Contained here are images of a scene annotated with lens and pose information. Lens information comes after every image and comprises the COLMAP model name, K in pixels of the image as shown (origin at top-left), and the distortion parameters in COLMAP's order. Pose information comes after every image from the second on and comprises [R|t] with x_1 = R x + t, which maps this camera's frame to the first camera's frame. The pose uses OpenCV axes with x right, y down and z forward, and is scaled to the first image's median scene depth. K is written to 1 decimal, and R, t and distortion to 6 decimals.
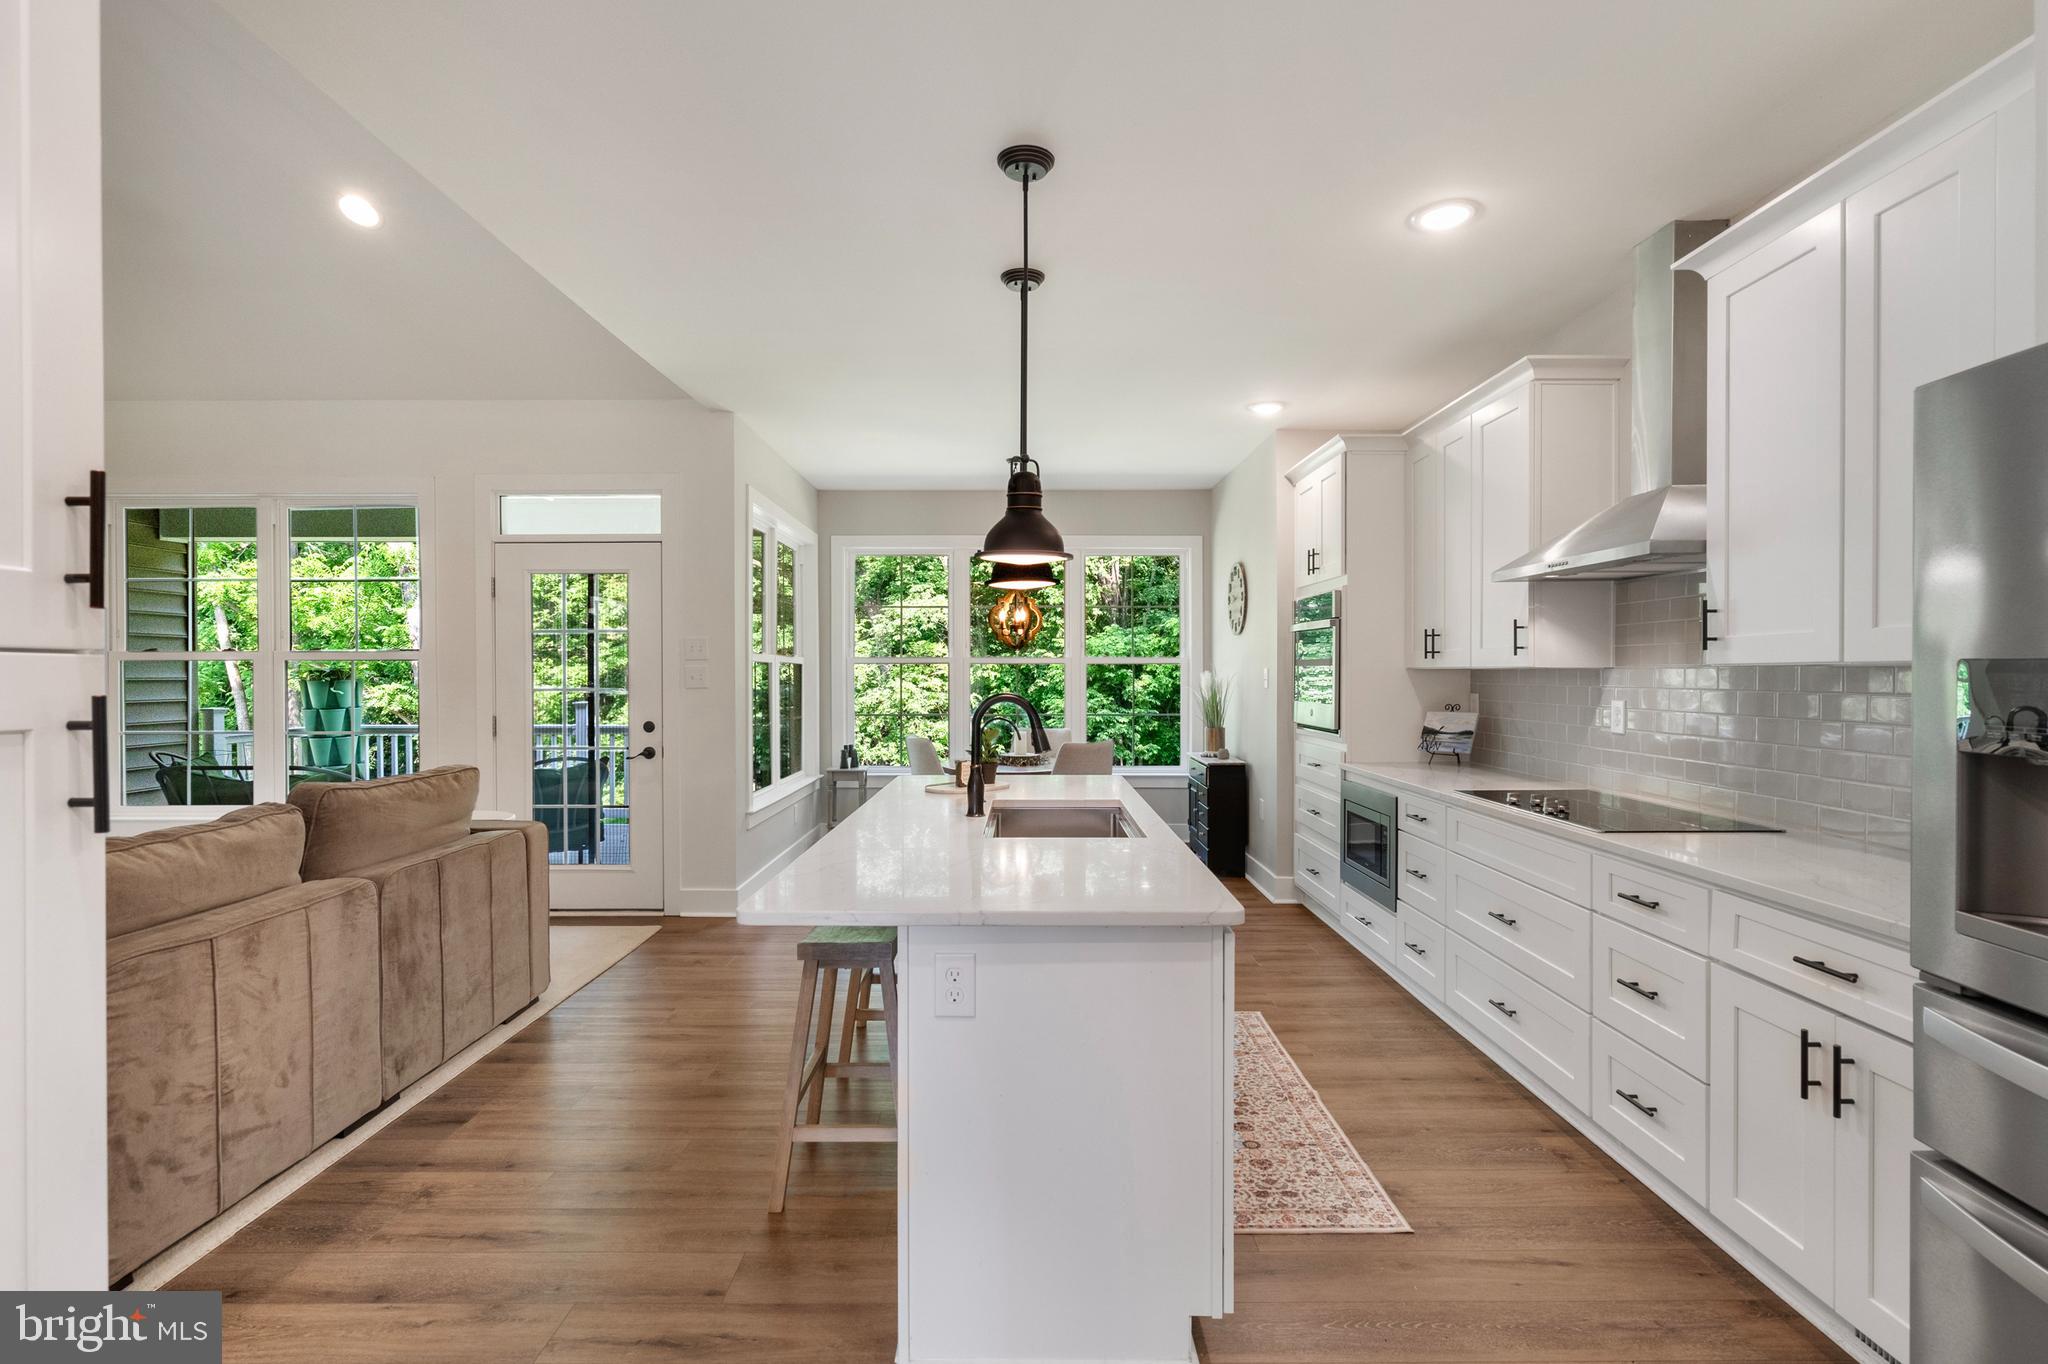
lens RADIAL K [[958.7, 0, 1023.4], [0, 958.7, 680.9], [0, 0, 1]] dist [-0.004483, 0.002573]
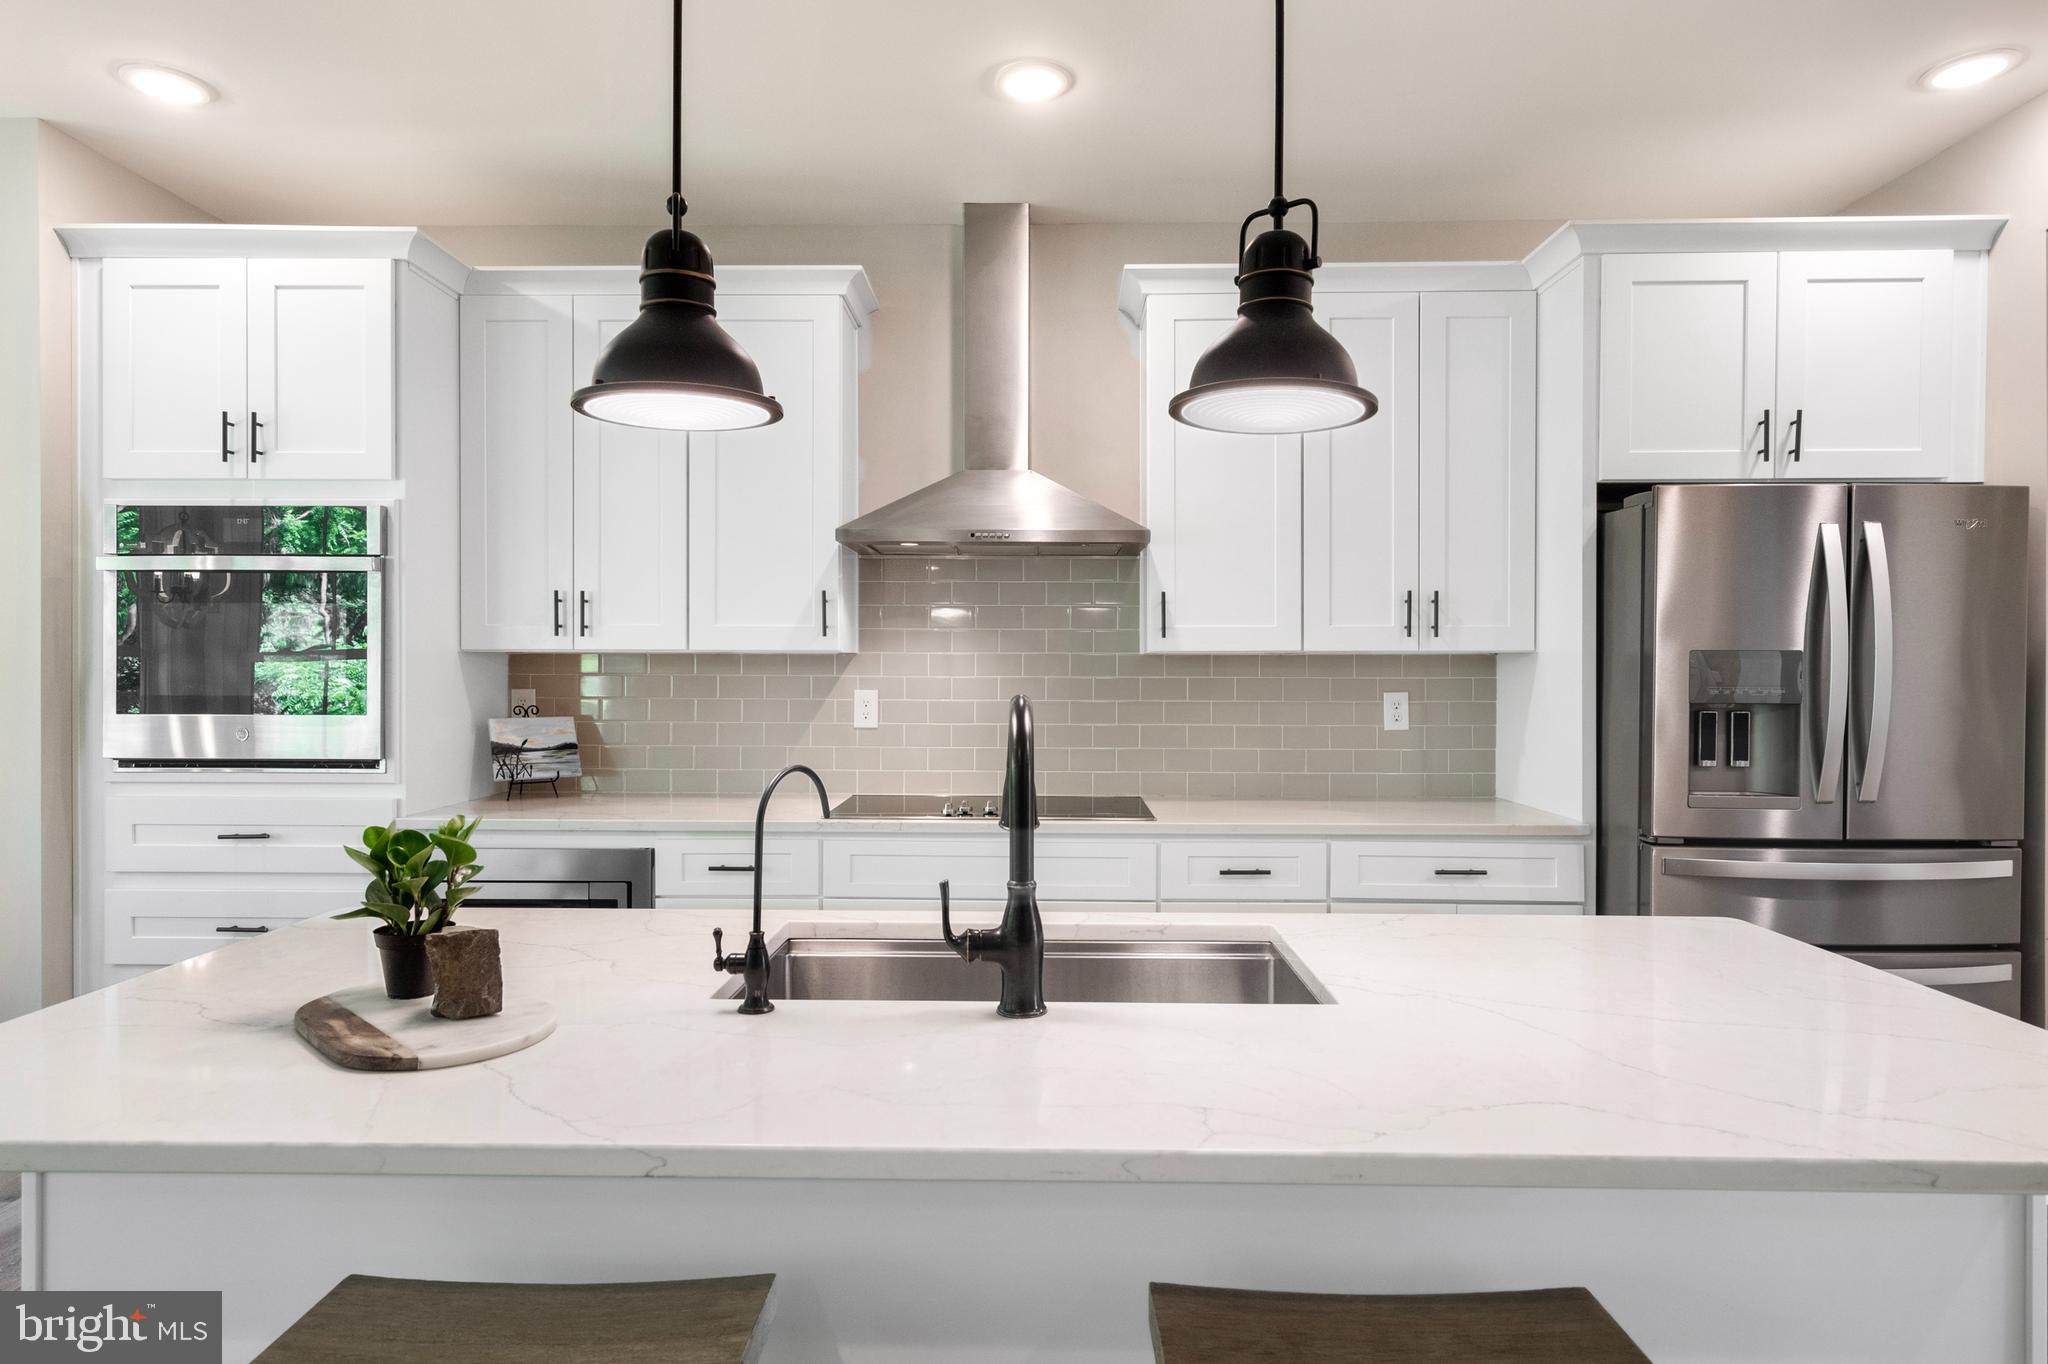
lens RADIAL K [[1115.3, 0, 1027.3], [0, 1115.3, 674.8], [0, 0, 1]] dist [-0.003149, -0.000455]
pose [[0.004199, -0.010277, 0.999938, -0.417736], [0.004445, 0.999938, 0.010259, -0.004035], [-0.999981, 0.004401, 0.004244, 0.849816]]
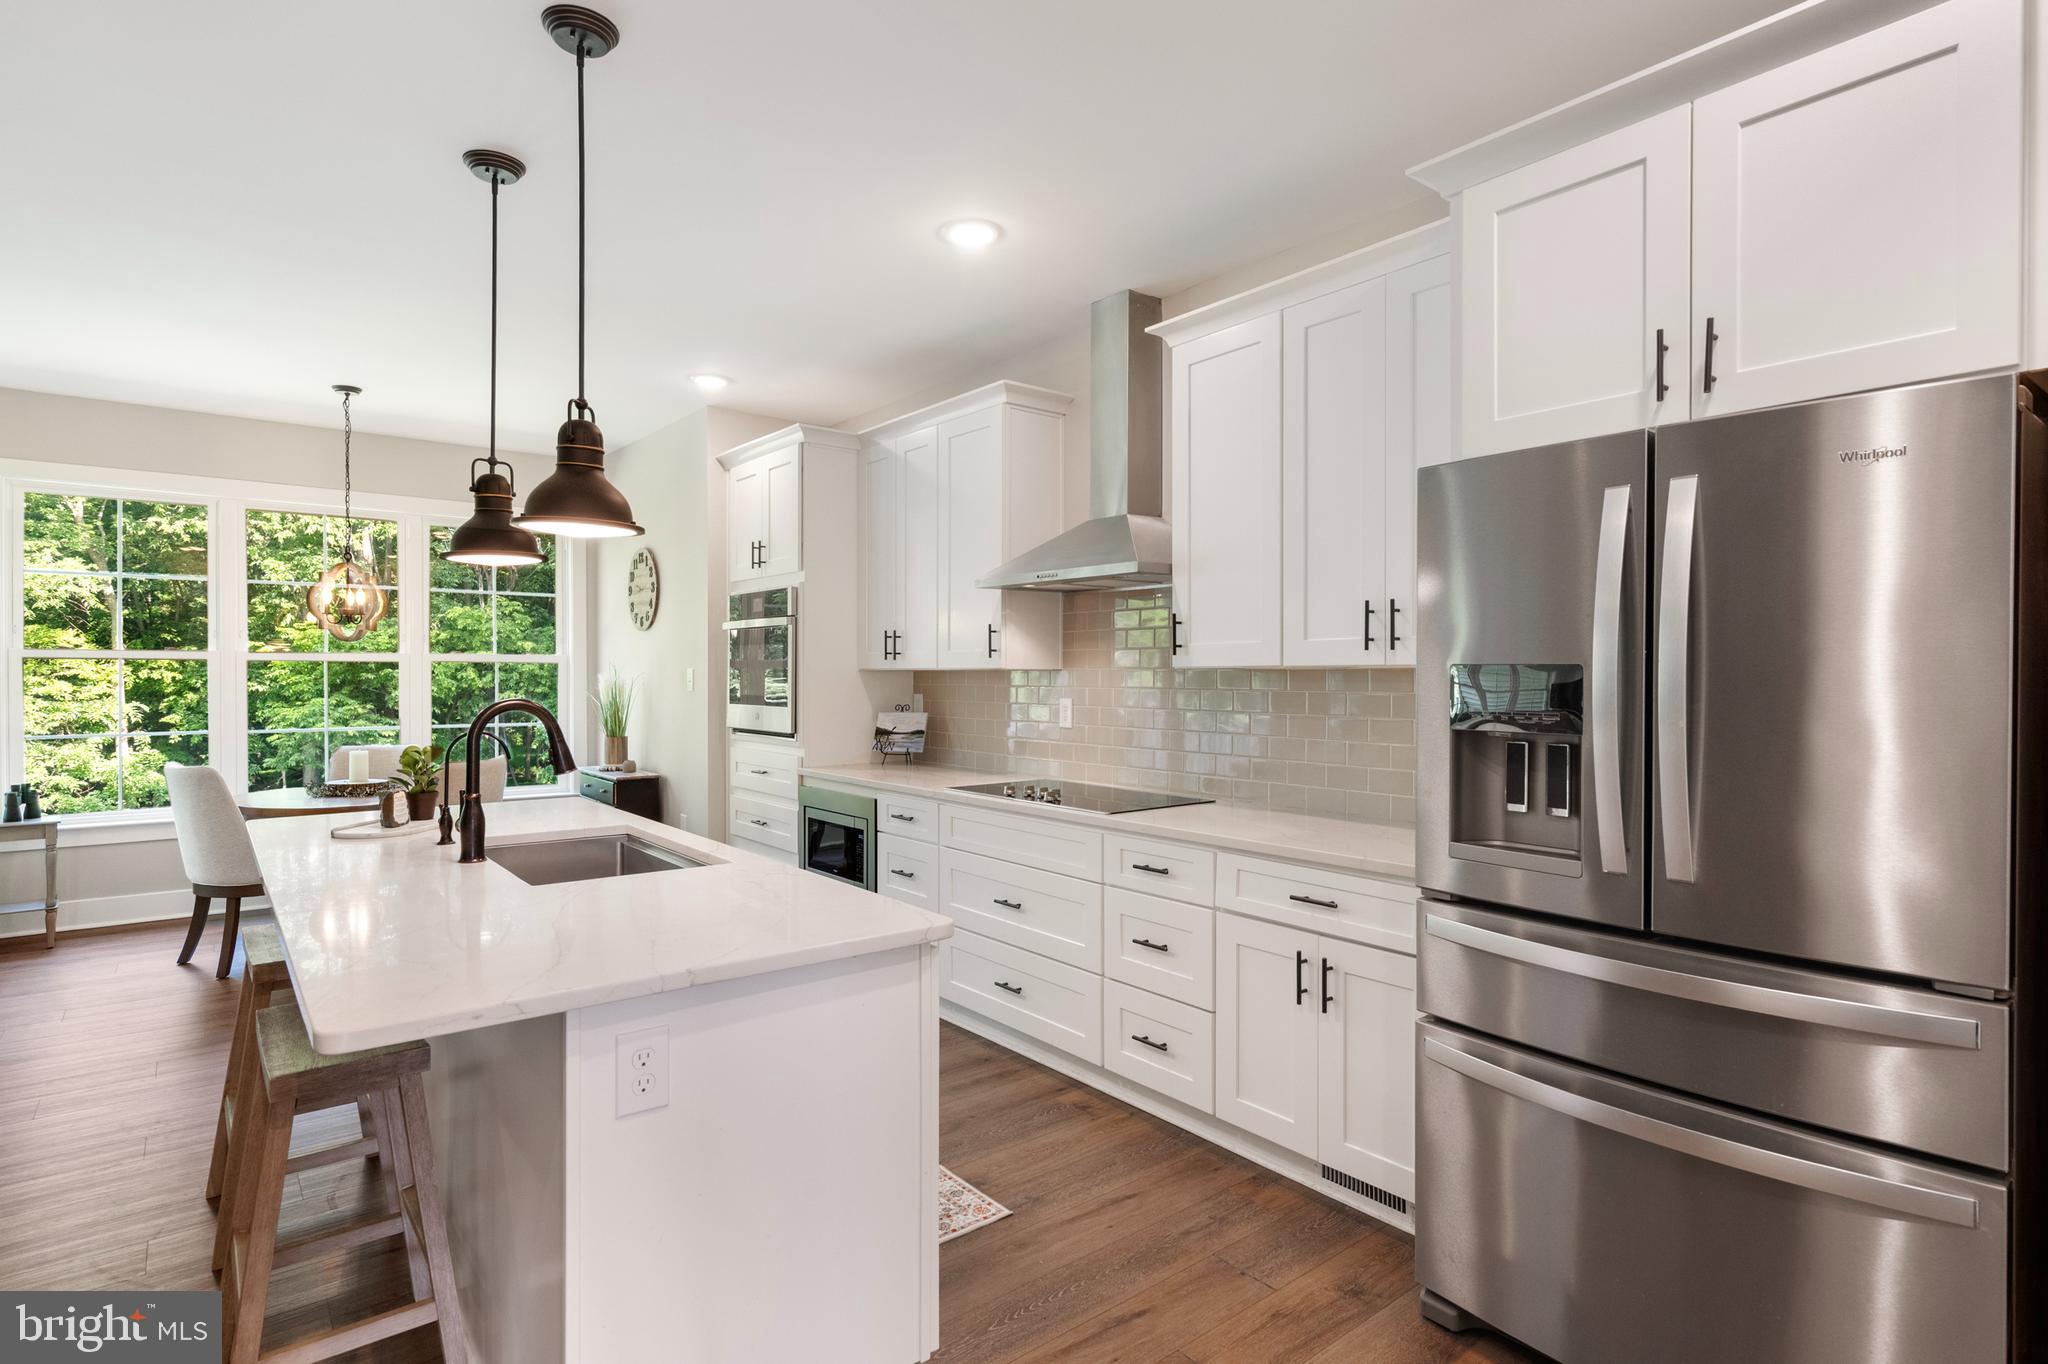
lens RADIAL K [[1038.5, 0, 1019.9], [0, 1038.5, 679.5], [0, 0, 1]] dist [-0.002048, 0.000048]
pose [[0.782659, -0.001885, 0.622448, -0.186103], [0.003820, 0.999991, -0.001774, 0.000023], [-0.622439, 0.003767, 0.782659, 0.074194]]
